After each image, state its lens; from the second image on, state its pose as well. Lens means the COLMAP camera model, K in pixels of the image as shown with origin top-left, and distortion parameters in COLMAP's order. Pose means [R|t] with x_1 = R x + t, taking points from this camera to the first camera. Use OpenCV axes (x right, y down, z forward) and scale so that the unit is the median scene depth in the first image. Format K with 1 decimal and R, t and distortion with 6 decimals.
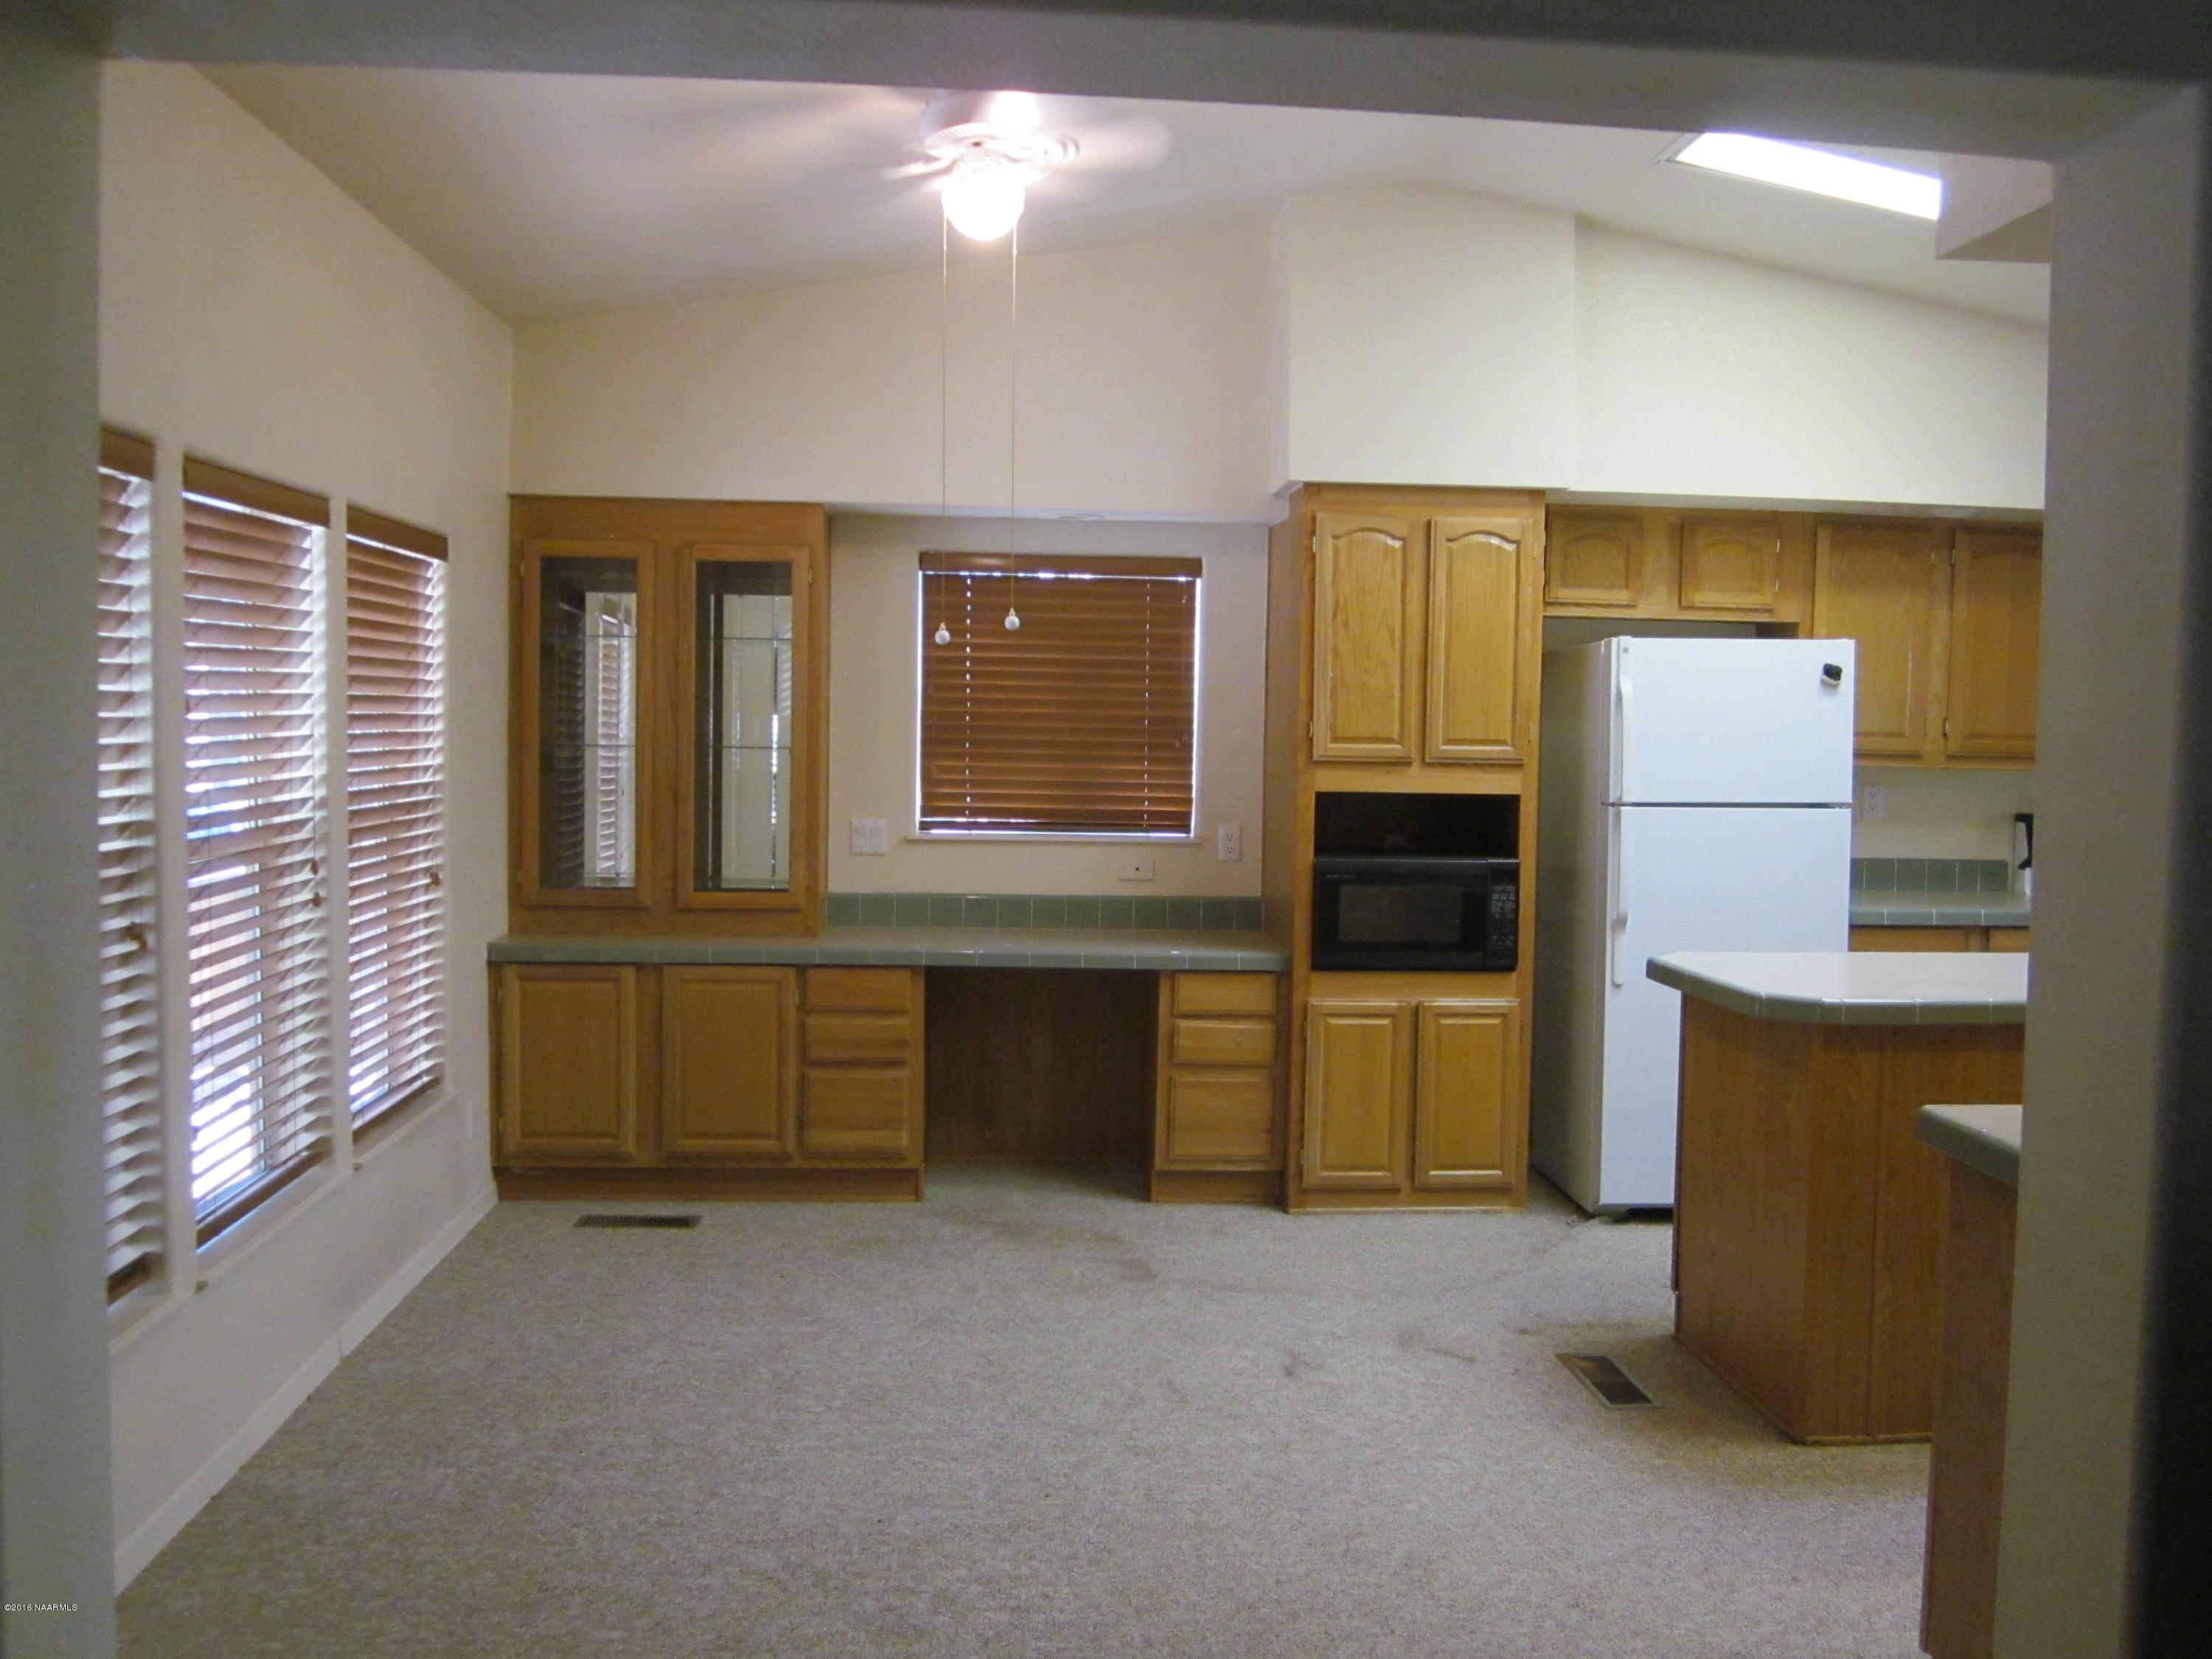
lens RADIAL K [[1827.7, 0, 1114.3], [0, 1827.7, 832.4], [0, 0, 1]] dist [-0.044643, 0.010044]
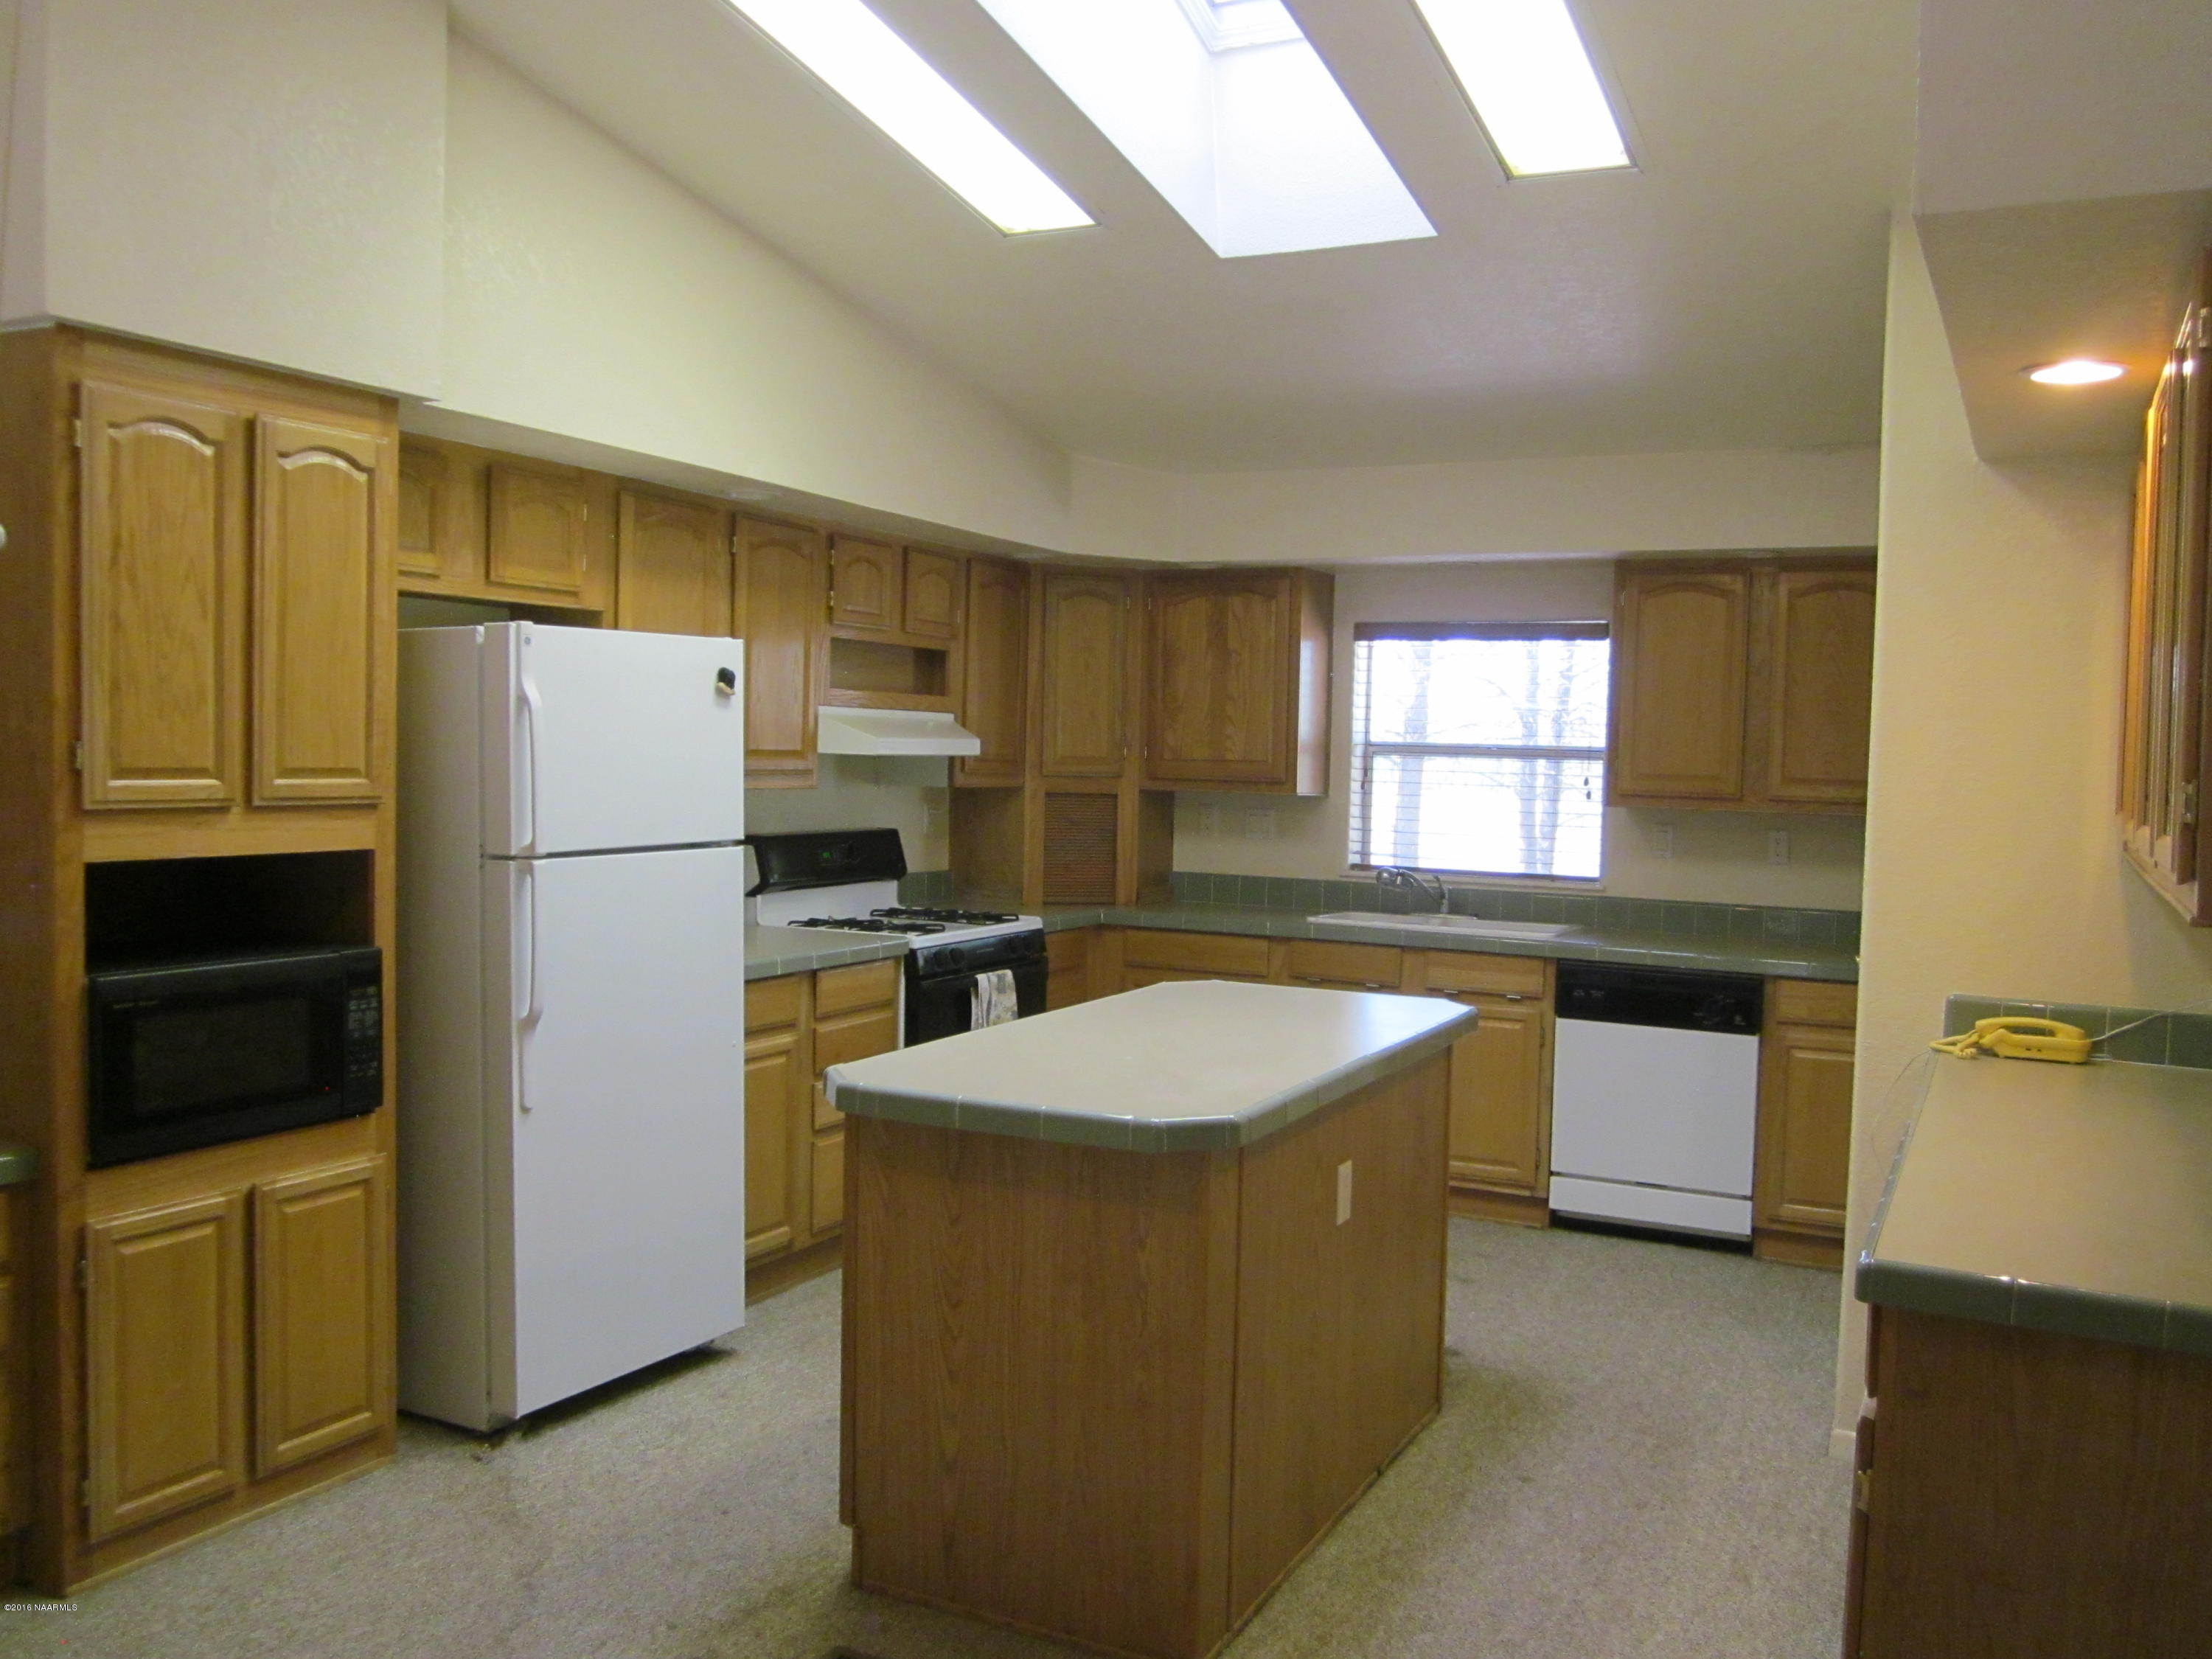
lens RADIAL K [[1827.7, 0, 1098.6], [0, 1827.7, 825.8], [0, 0, 1]] dist [-0.044643, 0.010044]
pose [[0.523208, -0.041670, 0.851185, -0.207005], [0.035562, 0.999001, 0.027047, -0.038120], [-0.851462, 0.016118, 0.524168, 0.428039]]
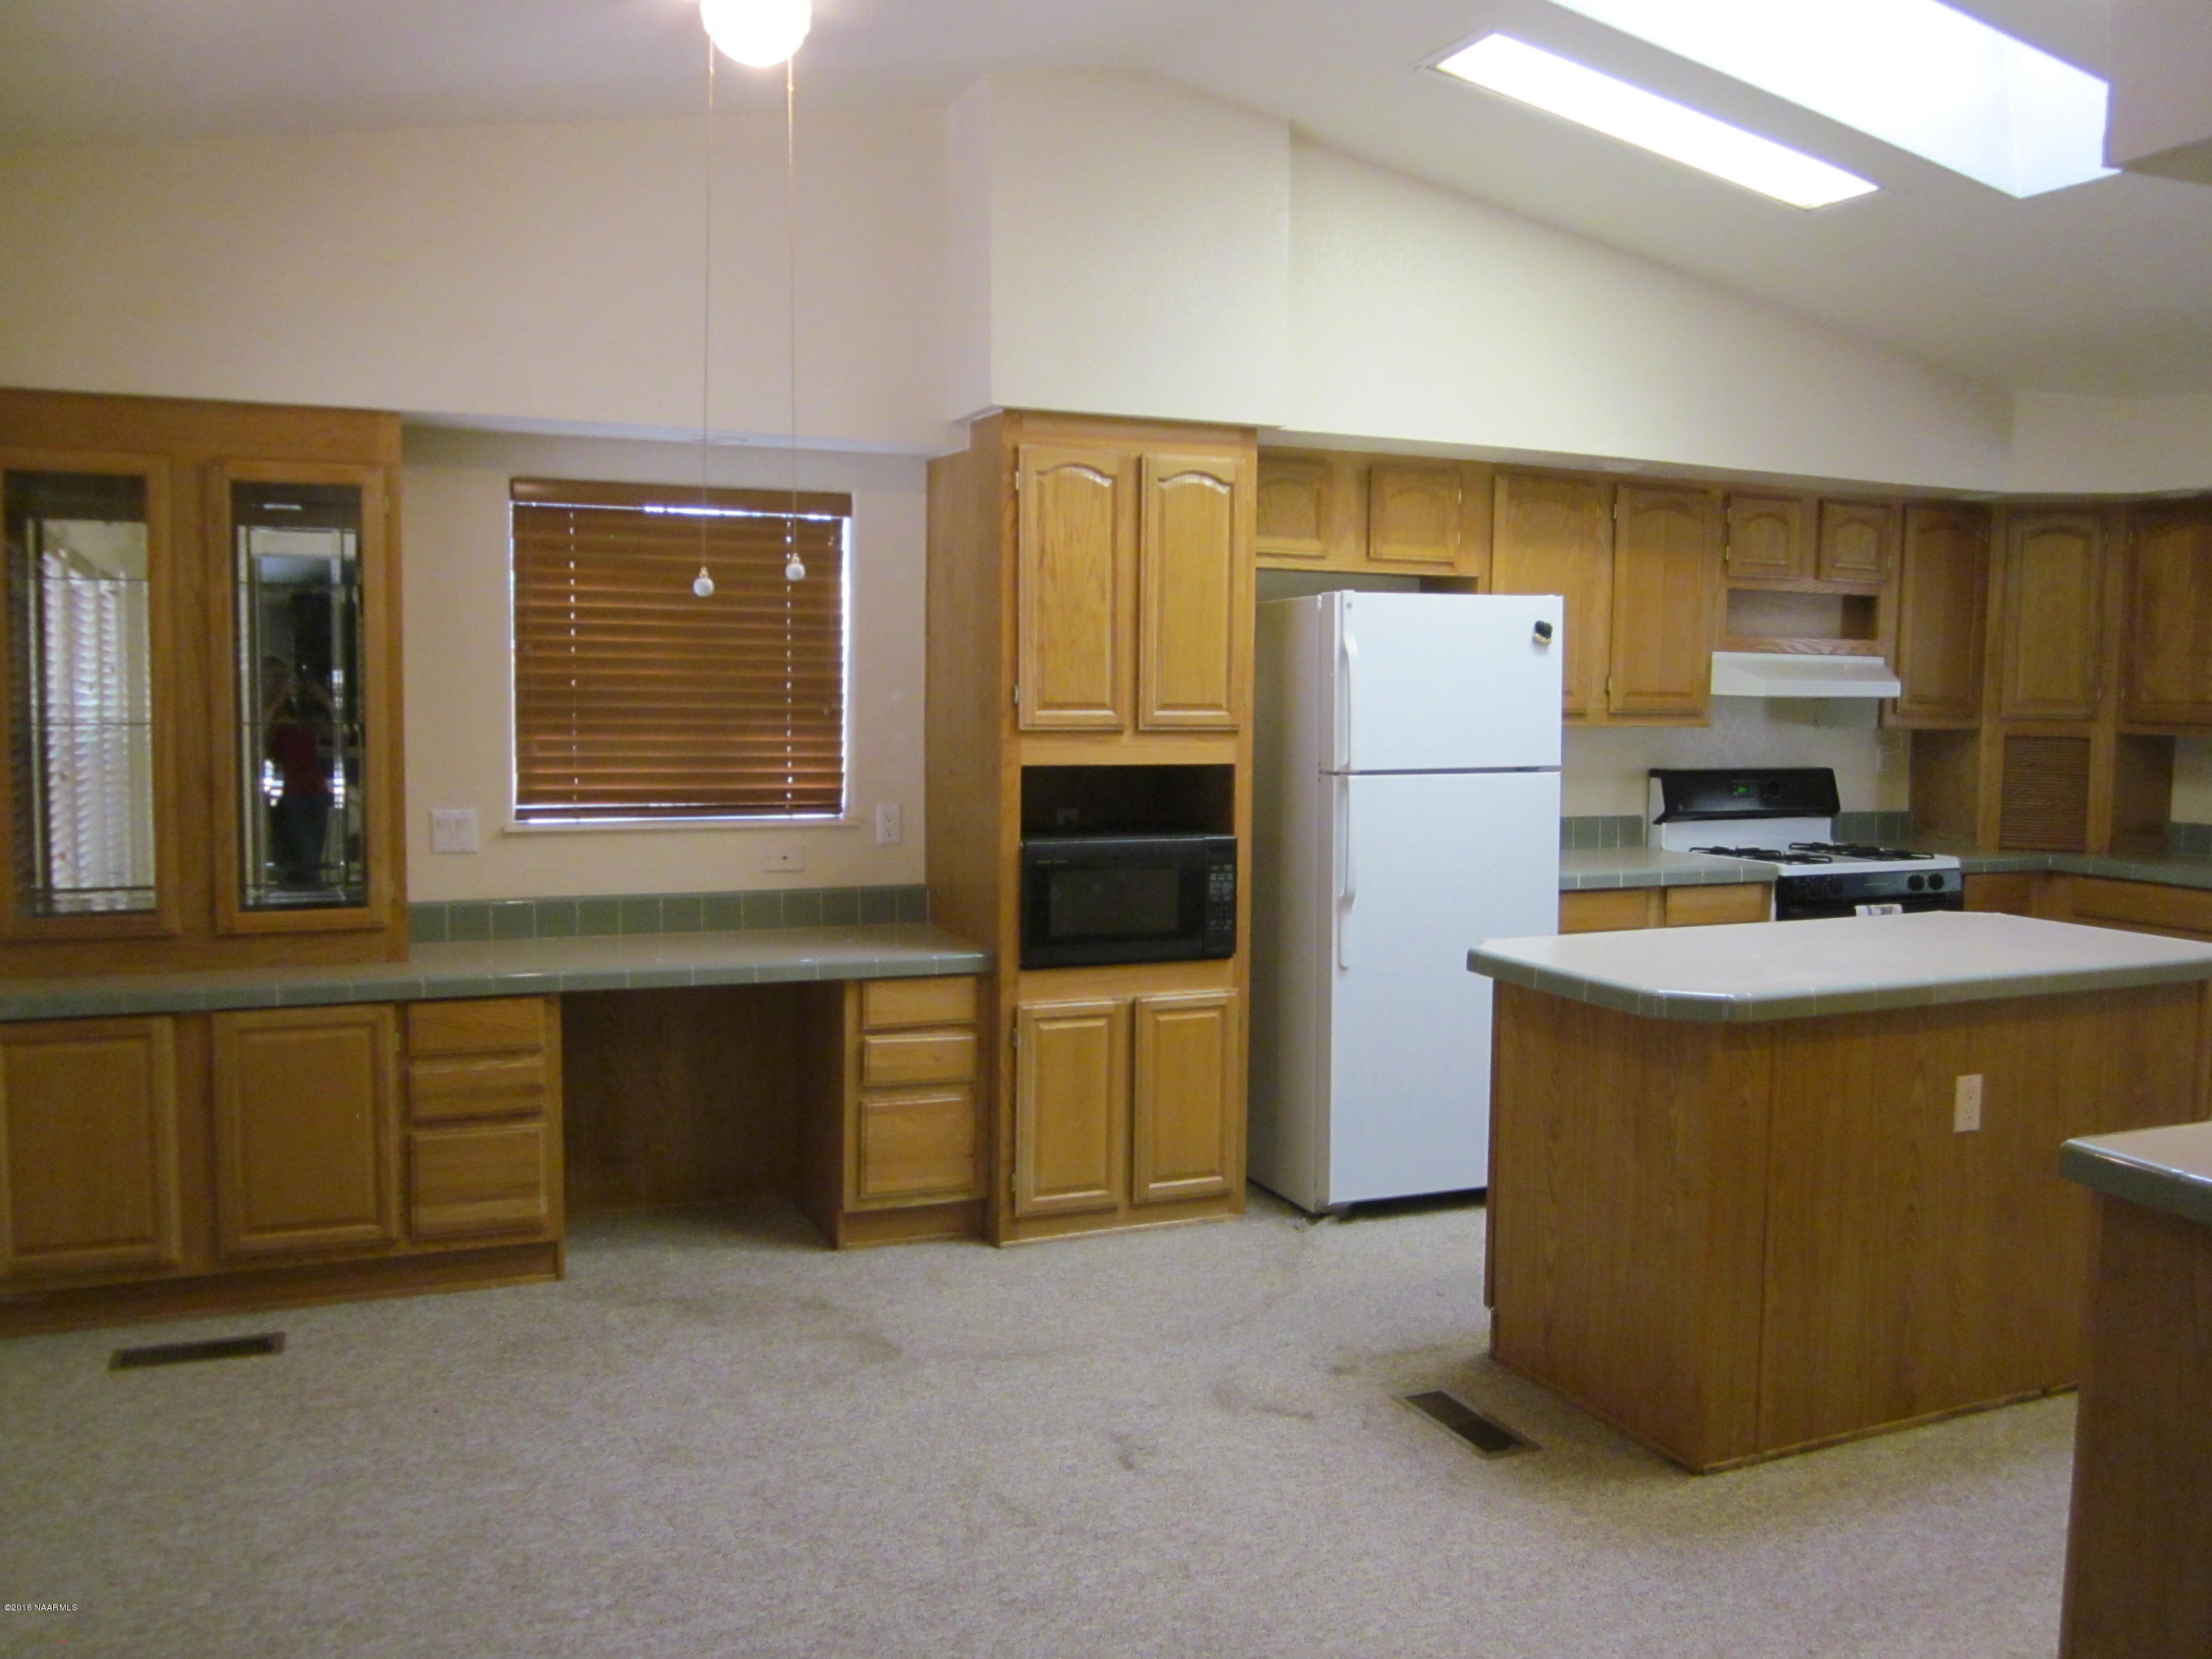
lens RADIAL K [[1827.7, 0, 1107.1], [0, 1827.7, 828.0], [0, 0, 1]] dist [-0.044643, 0.010044]
pose [[0.944333, -0.032546, 0.327378, -0.137710], [0.023241, 0.999208, 0.032296, -0.019860], [-0.328170, -0.022890, 0.944341, 0.162217]]
